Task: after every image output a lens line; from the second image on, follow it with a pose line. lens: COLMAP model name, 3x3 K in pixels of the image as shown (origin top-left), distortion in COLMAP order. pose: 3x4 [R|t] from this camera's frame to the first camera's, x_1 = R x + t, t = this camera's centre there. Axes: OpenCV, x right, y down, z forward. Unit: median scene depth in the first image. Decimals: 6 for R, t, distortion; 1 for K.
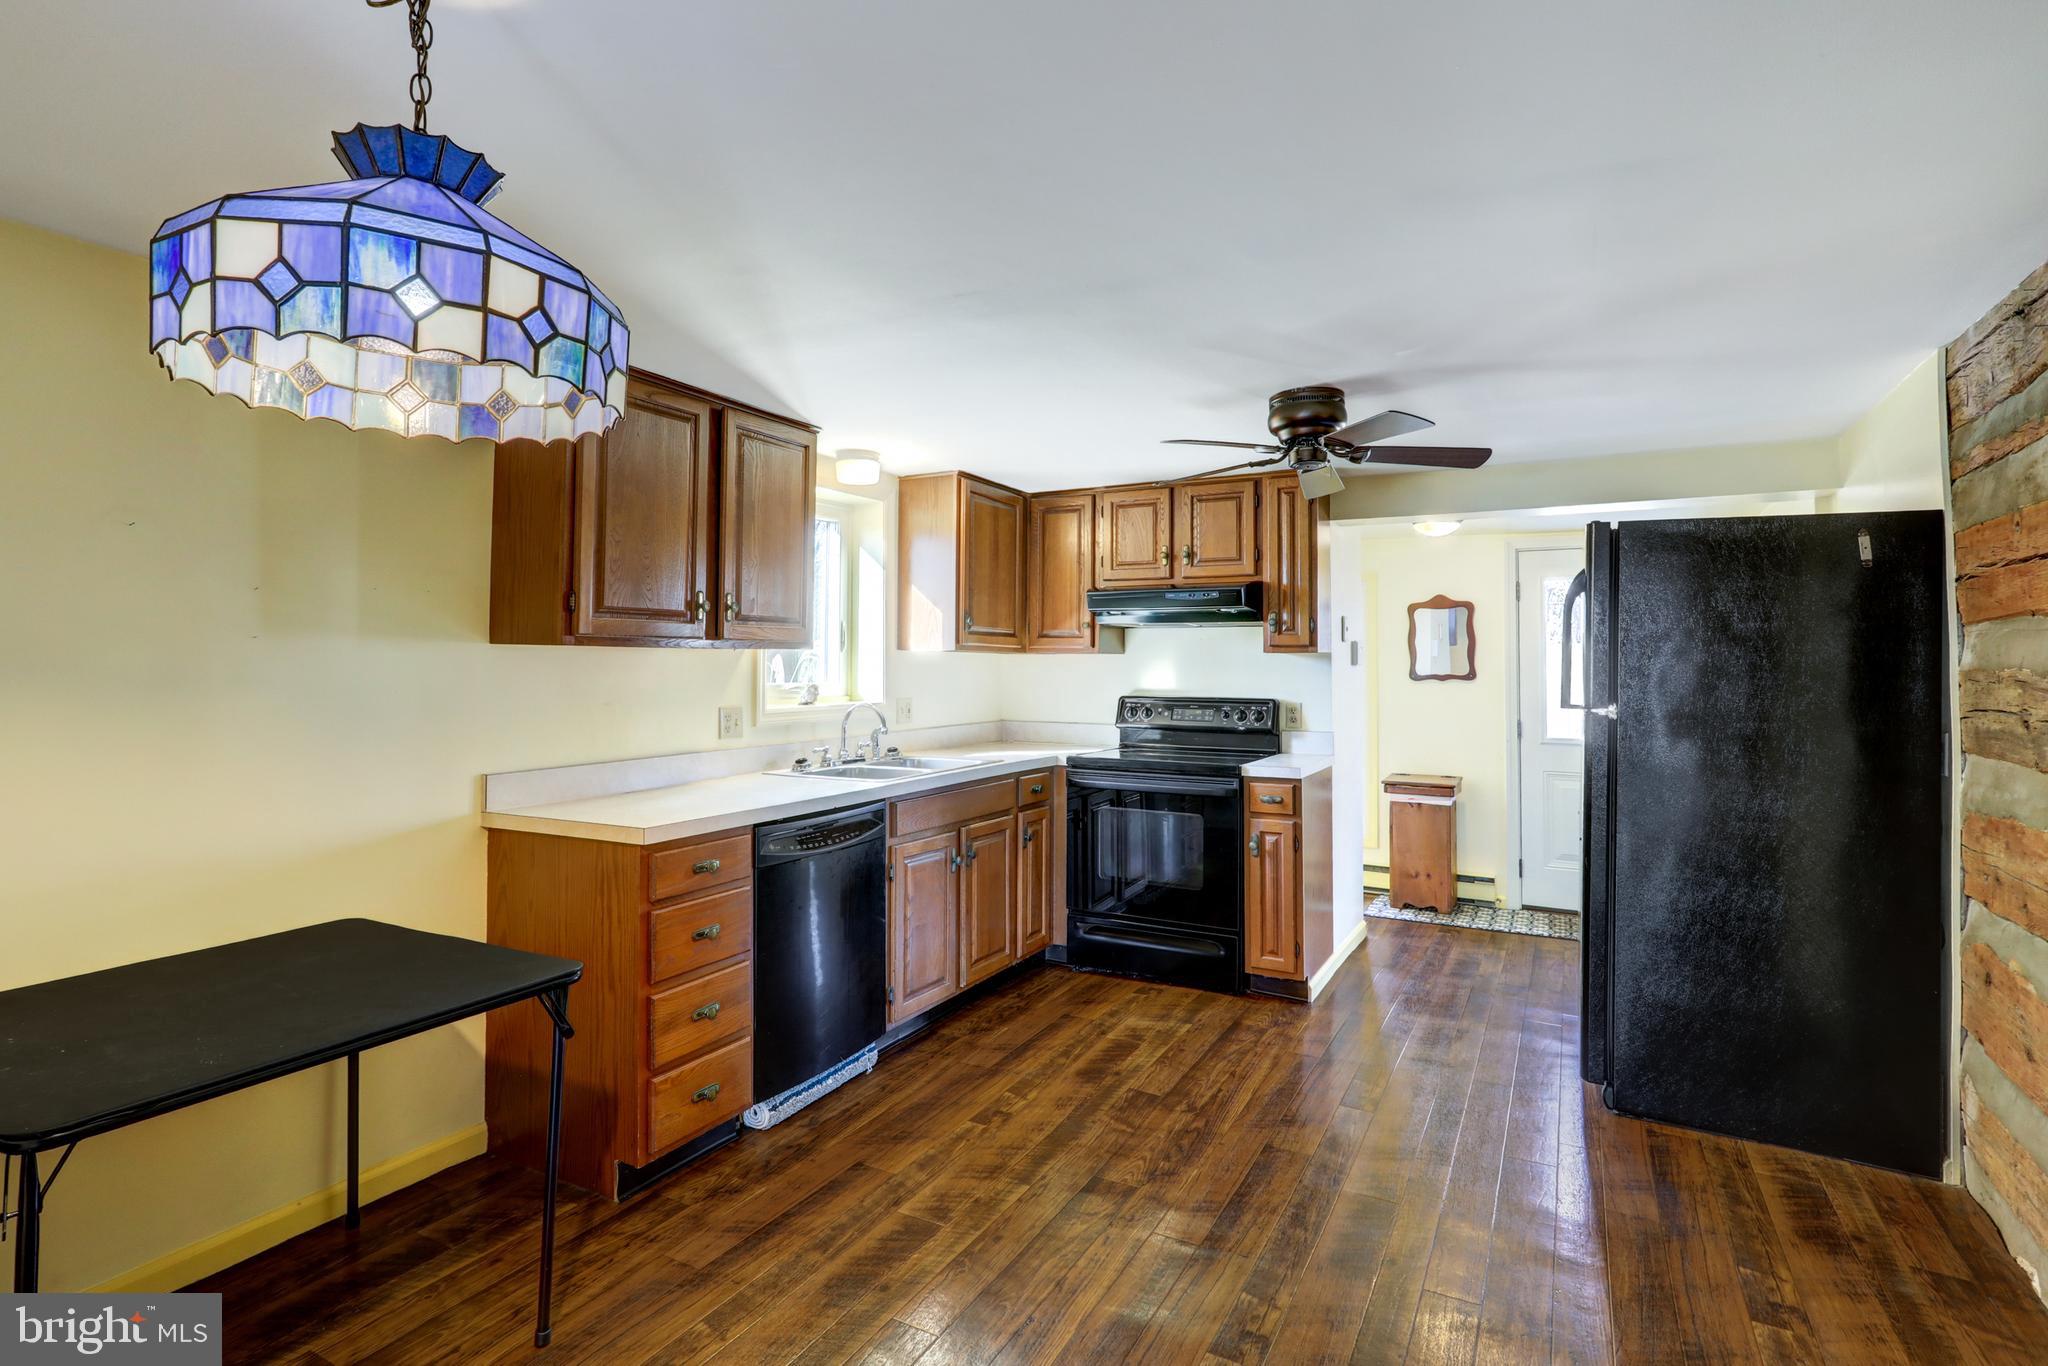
lens RADIAL K [[1019.8, 0, 1036.0], [0, 1019.8, 664.7], [0, 0, 1]] dist [0.003099, -0.000485]
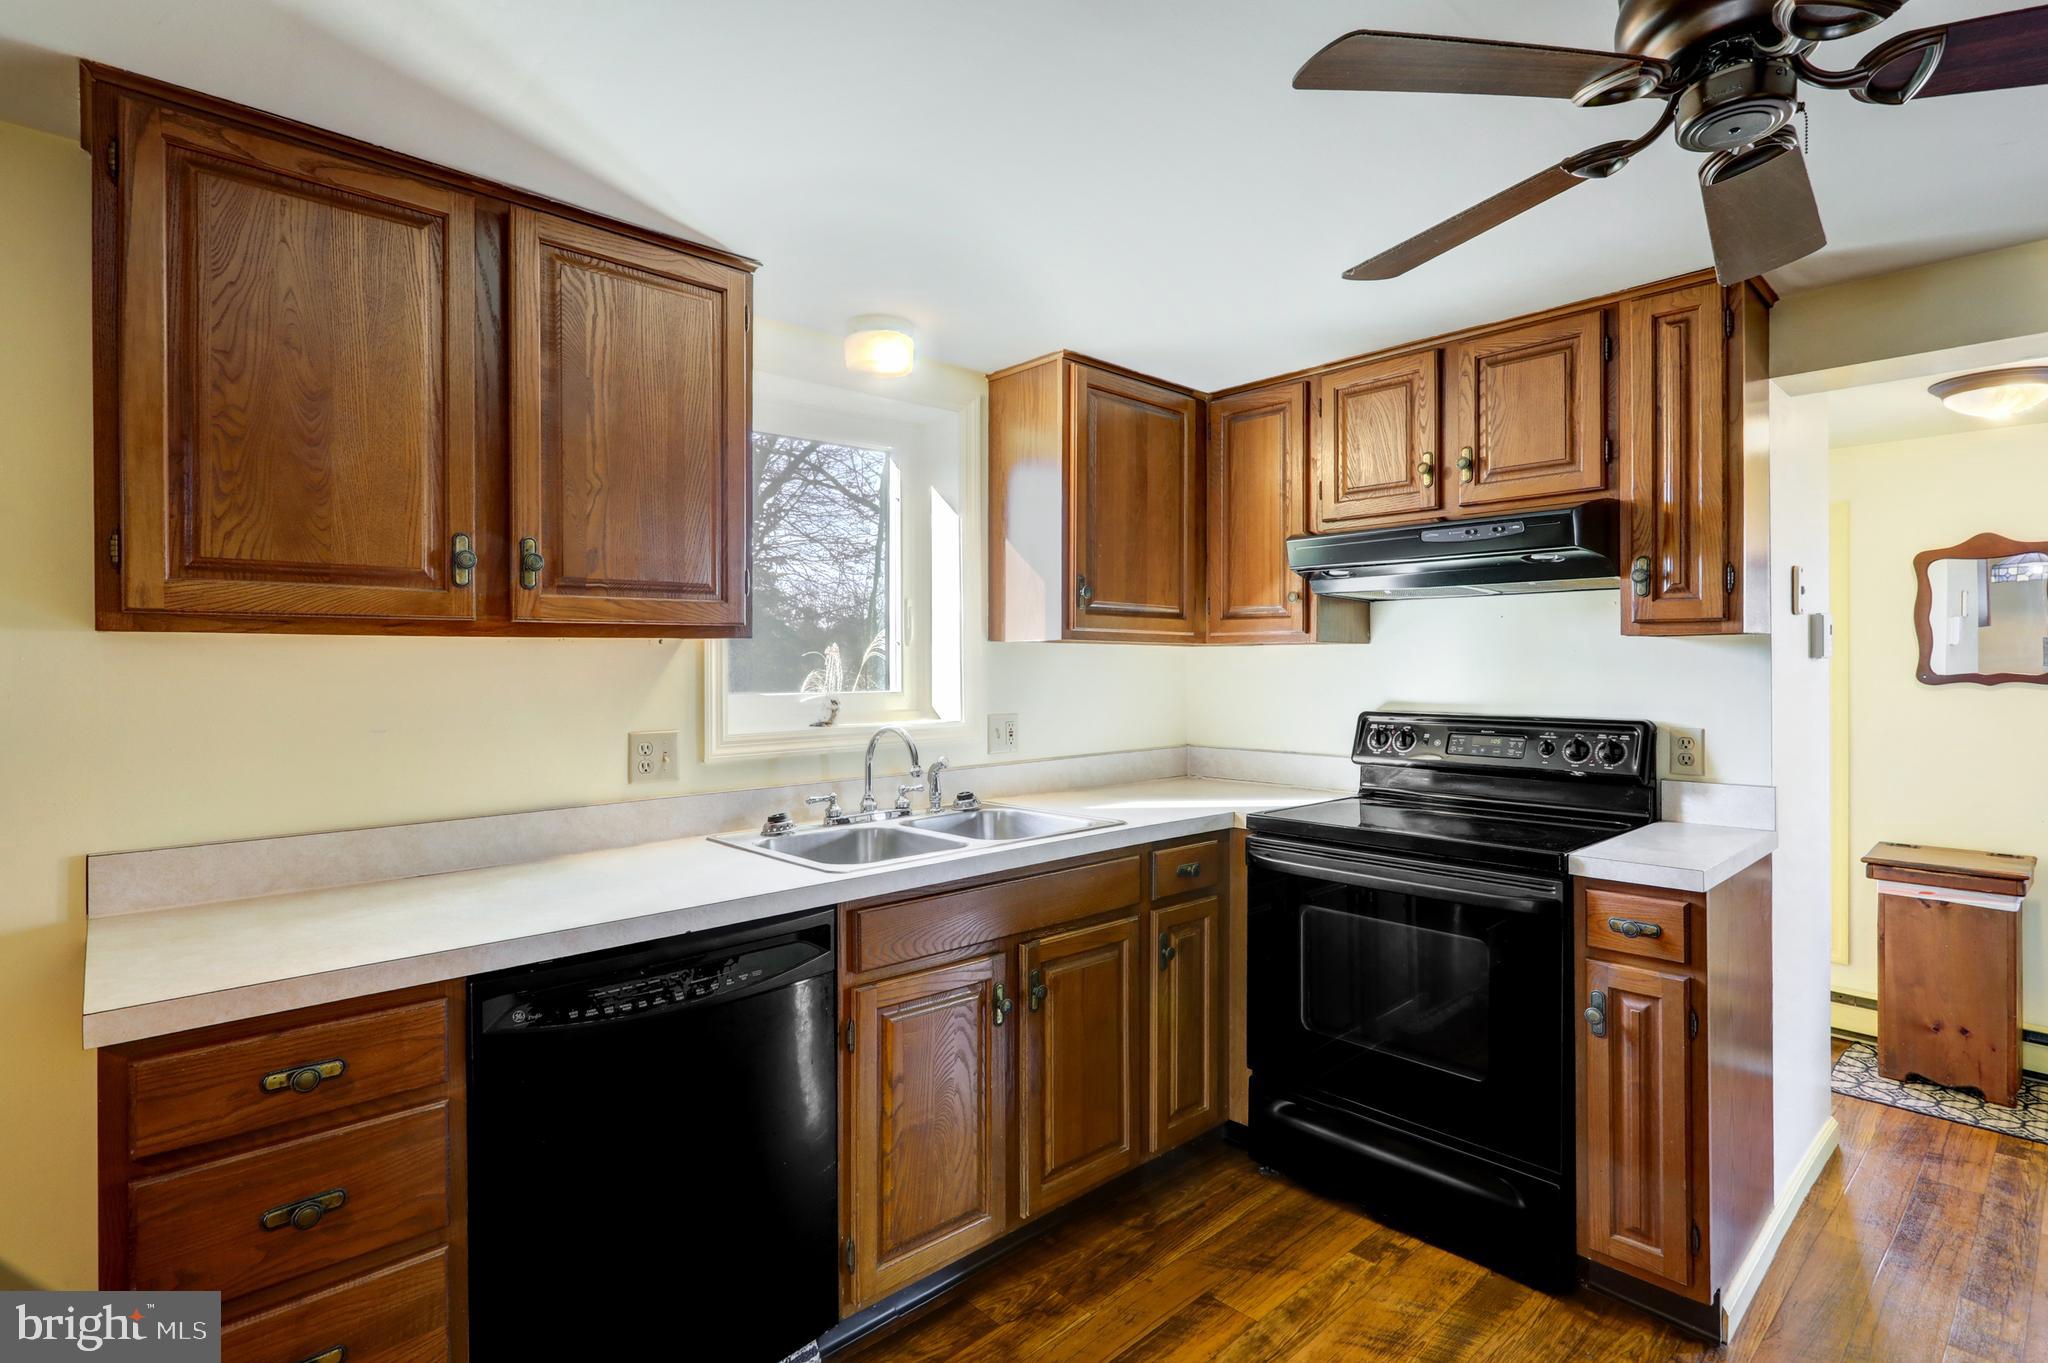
lens RADIAL K [[1019.8, 0, 1022.1], [0, 1019.8, 683.2], [0, 0, 1]] dist [0.003099, -0.000485]
pose [[0.946057, -0.002092, -0.323992, 0.100975], [0.007704, 0.999842, 0.016041, 0.002237], [0.323907, -0.017672, 0.945924, 0.399993]]
